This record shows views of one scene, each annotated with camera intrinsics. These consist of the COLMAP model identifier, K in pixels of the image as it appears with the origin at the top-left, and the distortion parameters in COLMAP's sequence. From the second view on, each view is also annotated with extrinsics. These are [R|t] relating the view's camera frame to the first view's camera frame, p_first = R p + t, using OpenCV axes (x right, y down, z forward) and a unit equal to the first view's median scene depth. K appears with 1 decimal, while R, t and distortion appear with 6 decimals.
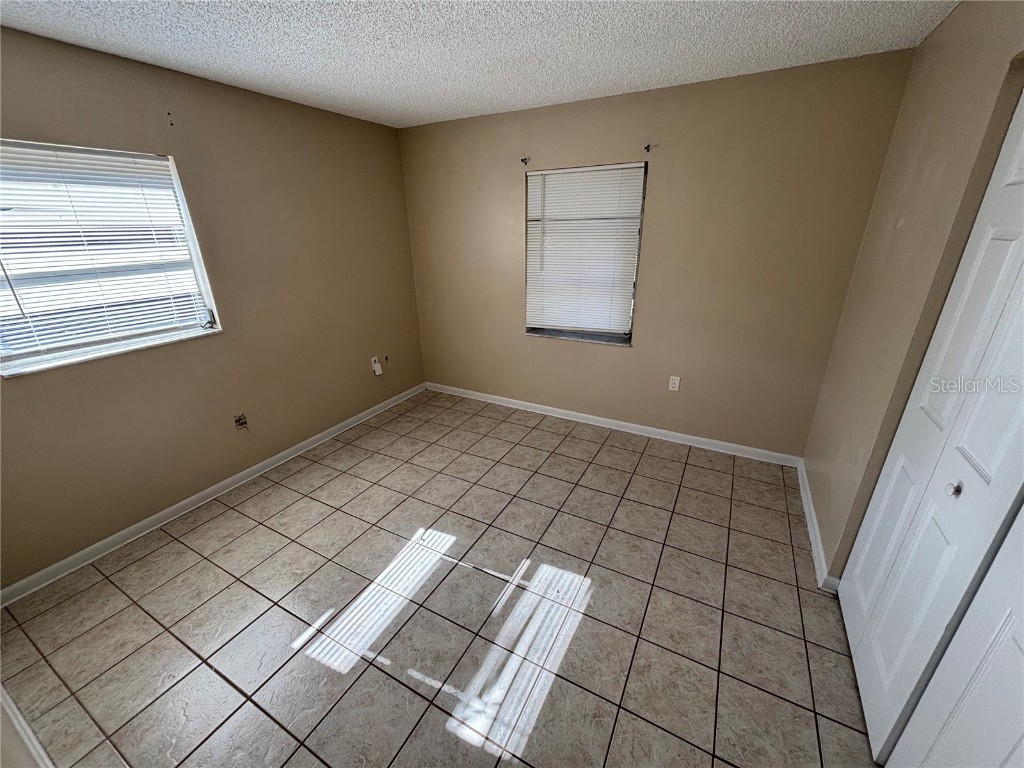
lens RADIAL K [[409.6, 0, 512.4], [0, 409.6, 388.6], [0, 0, 1]] dist [-0.004108, -0.000938]
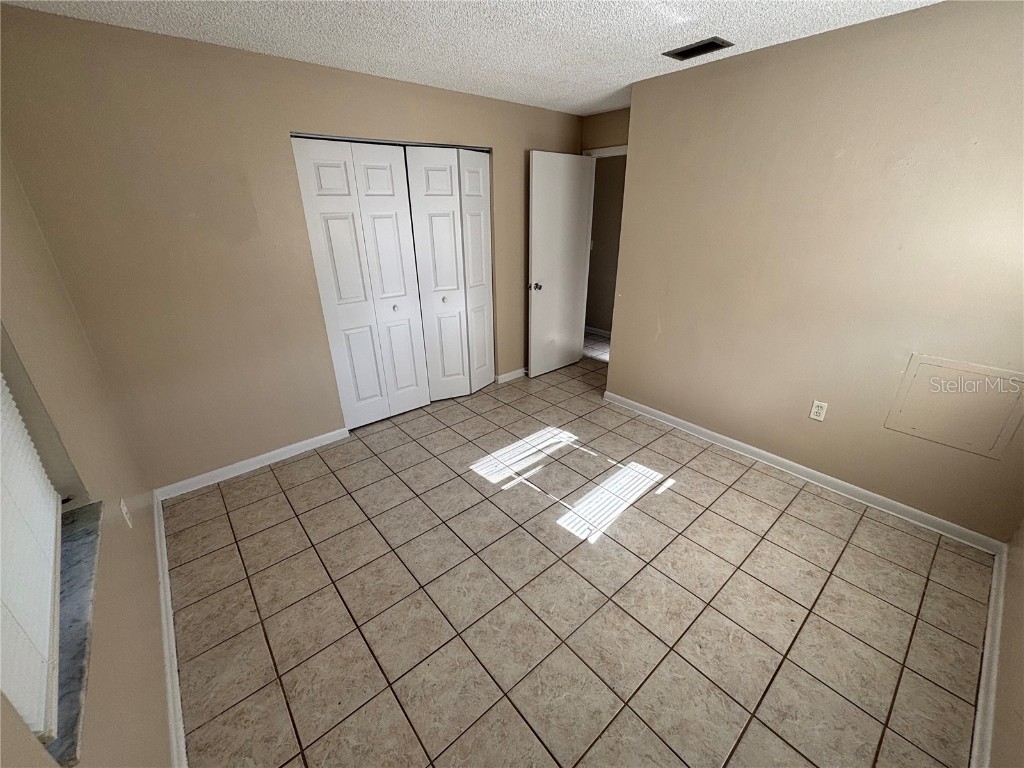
lens RADIAL K [[409.6, 0, 512.3], [0, 409.6, 384.6], [0, 0, 1]] dist [-0.004108, -0.000938]
pose [[-0.934368, -0.115128, 0.337198, -0.362371], [0.155574, 0.719567, 0.676771, -0.623197], [-0.320552, 0.684813, -0.654430, 1.581655]]
